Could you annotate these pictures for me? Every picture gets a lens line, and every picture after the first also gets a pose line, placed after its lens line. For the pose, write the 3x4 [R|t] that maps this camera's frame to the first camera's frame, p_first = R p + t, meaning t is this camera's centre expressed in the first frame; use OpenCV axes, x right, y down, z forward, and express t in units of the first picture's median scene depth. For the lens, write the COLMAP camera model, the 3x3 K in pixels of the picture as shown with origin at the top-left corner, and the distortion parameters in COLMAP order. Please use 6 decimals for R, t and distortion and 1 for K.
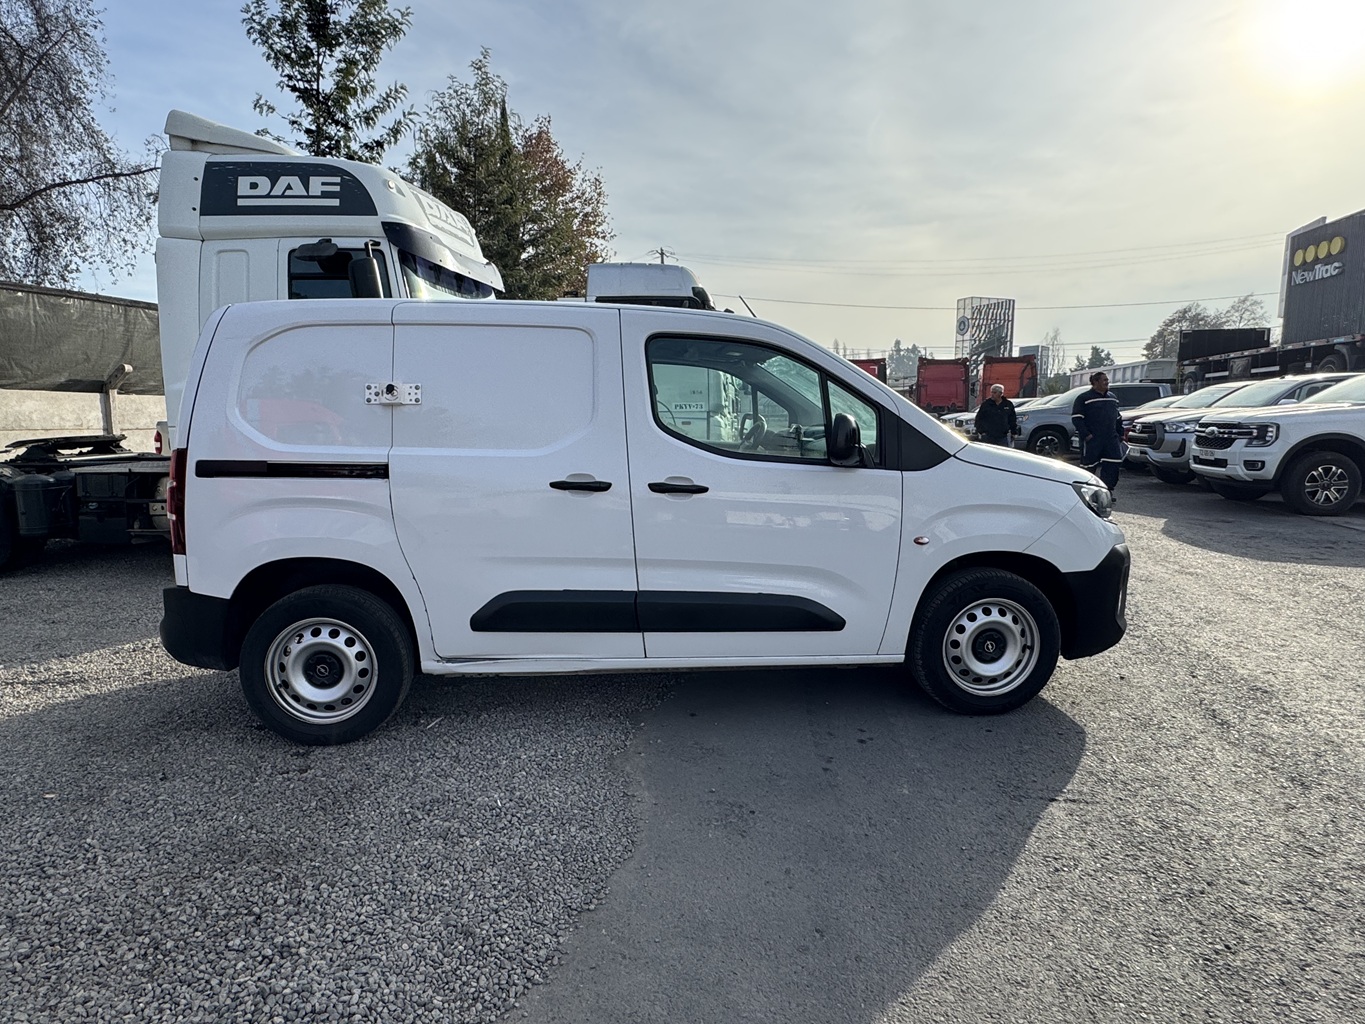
lens RADIAL K [[781.4, 0, 668.8], [0, 781.4, 513.3], [0, 0, 1]] dist [0.000885, 0.000307]
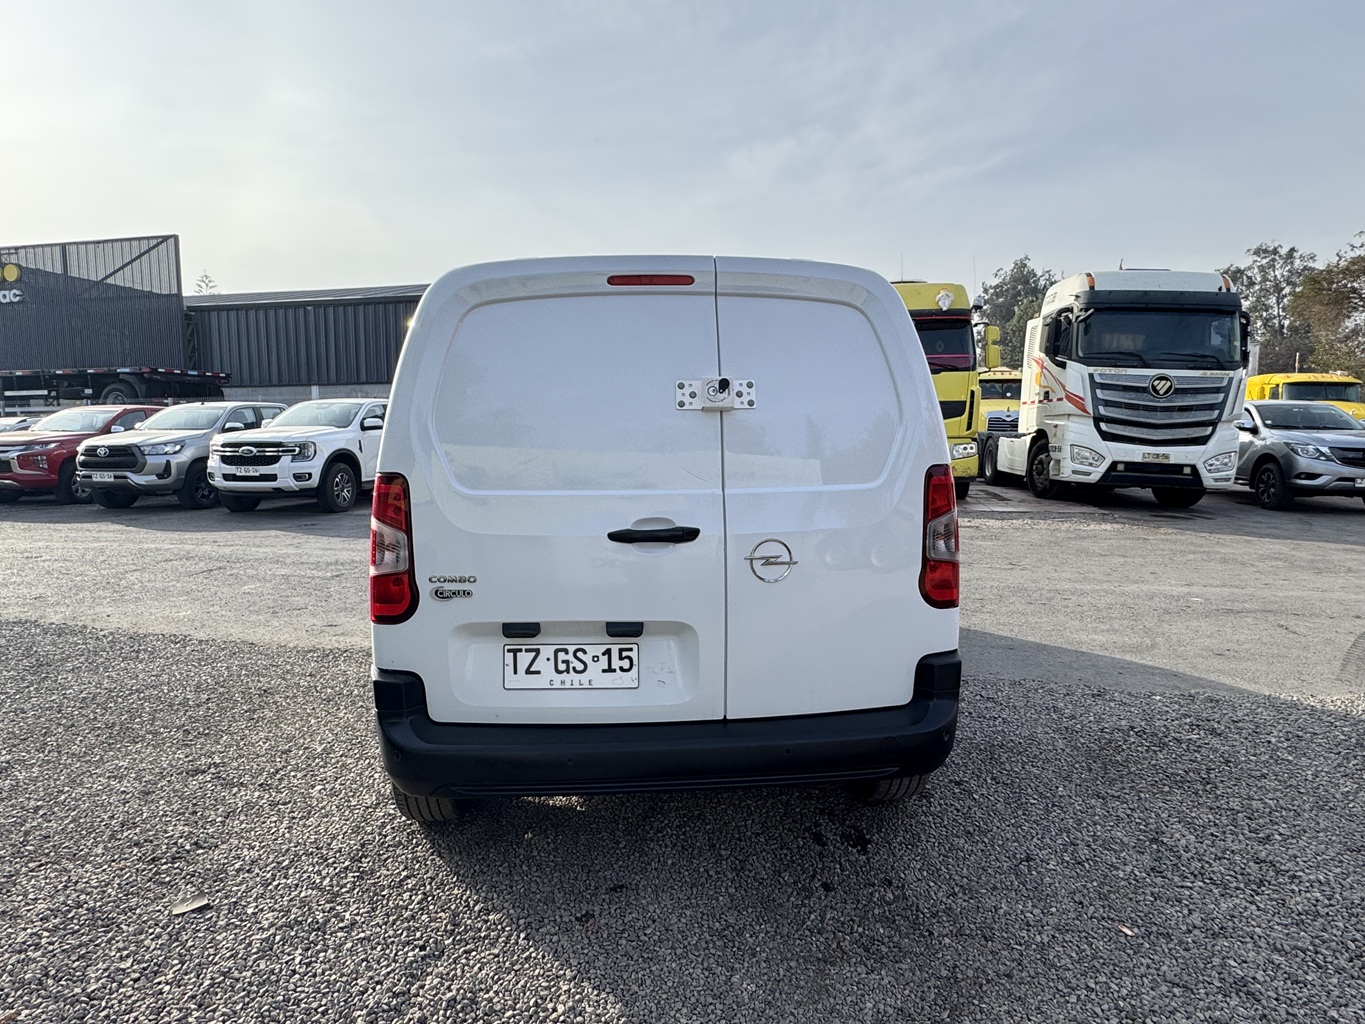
lens RADIAL K [[781.4, 0, 681.7], [0, 781.4, 510.2], [0, 0, 1]] dist [0.000885, 0.000307]
pose [[0.004235, -0.098927, 0.995086, -0.451488], [0.136696, 0.985811, 0.097423, -0.049299], [-0.990604, 0.135612, 0.017698, 0.415846]]
